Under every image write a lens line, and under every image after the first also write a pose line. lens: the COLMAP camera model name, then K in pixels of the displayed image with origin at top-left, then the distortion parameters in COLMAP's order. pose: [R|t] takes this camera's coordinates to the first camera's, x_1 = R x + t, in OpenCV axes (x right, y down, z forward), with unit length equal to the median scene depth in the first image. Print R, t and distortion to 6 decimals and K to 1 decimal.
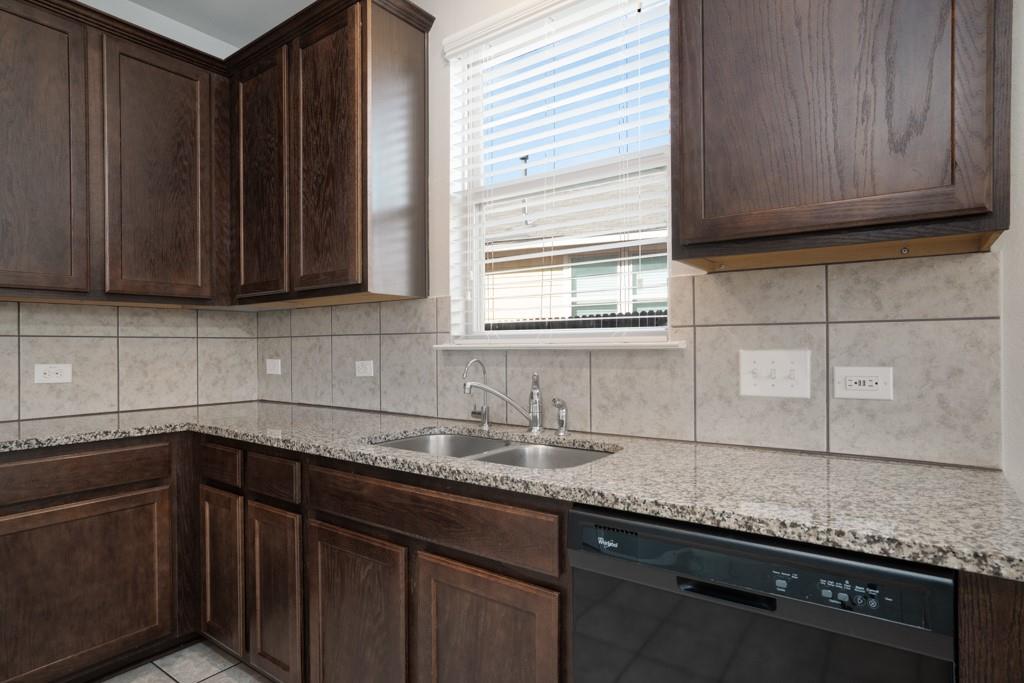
lens RADIAL K [[555.5, 0, 507.4], [0, 555.5, 346.9], [0, 0, 1]] dist [-0.026141, 0.016016]
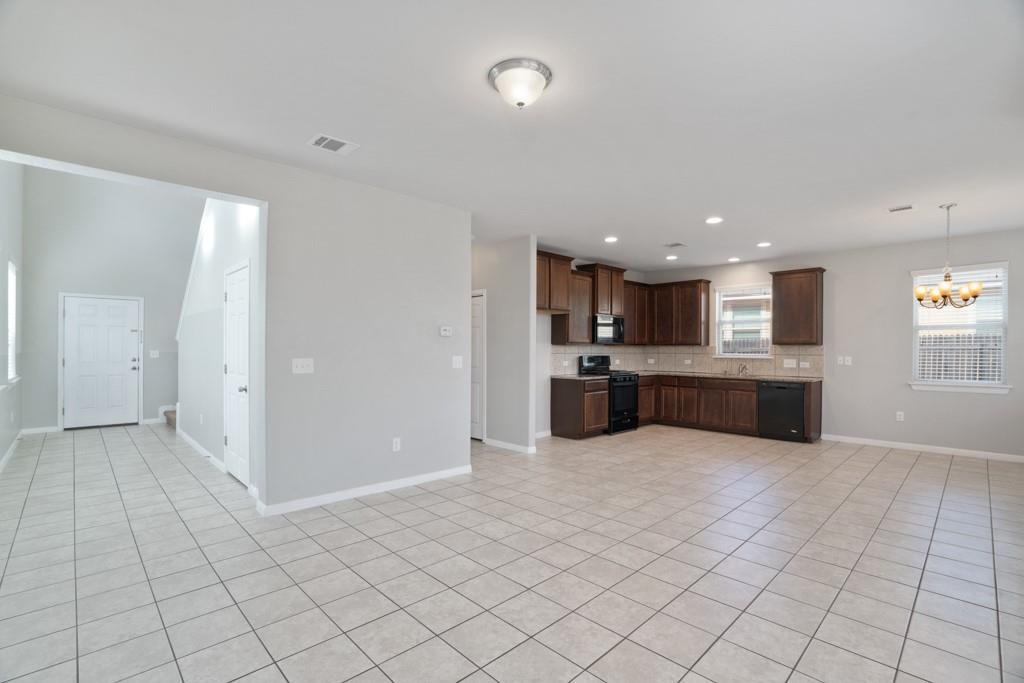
lens RADIAL K [[475.5, 0, 516.5], [0, 475.5, 351.0], [0, 0, 1]] dist [-0.035074, 0.010623]
pose [[0.990172, 0.014838, -0.139063, -1.383070], [-0.014459, 0.999888, 0.003735, -0.048955], [0.139103, -0.001687, 0.990276, -3.546551]]
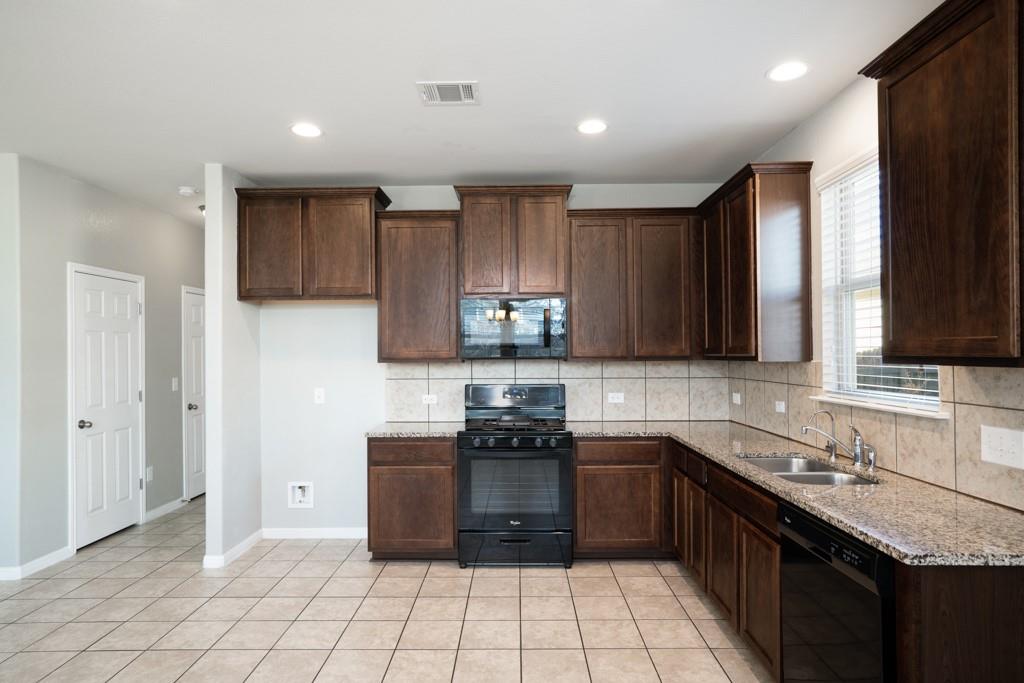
lens RADIAL K [[584.4, 0, 526.4], [0, 584.4, 348.2], [0, 0, 1]] dist [-0.001785, 0.004148]
pose [[0.603997, -0.003021, -0.796981, 0.746452], [0.001076, 0.999995, -0.002975, -0.147475], [0.796986, 0.000939, 0.603998, -0.582034]]
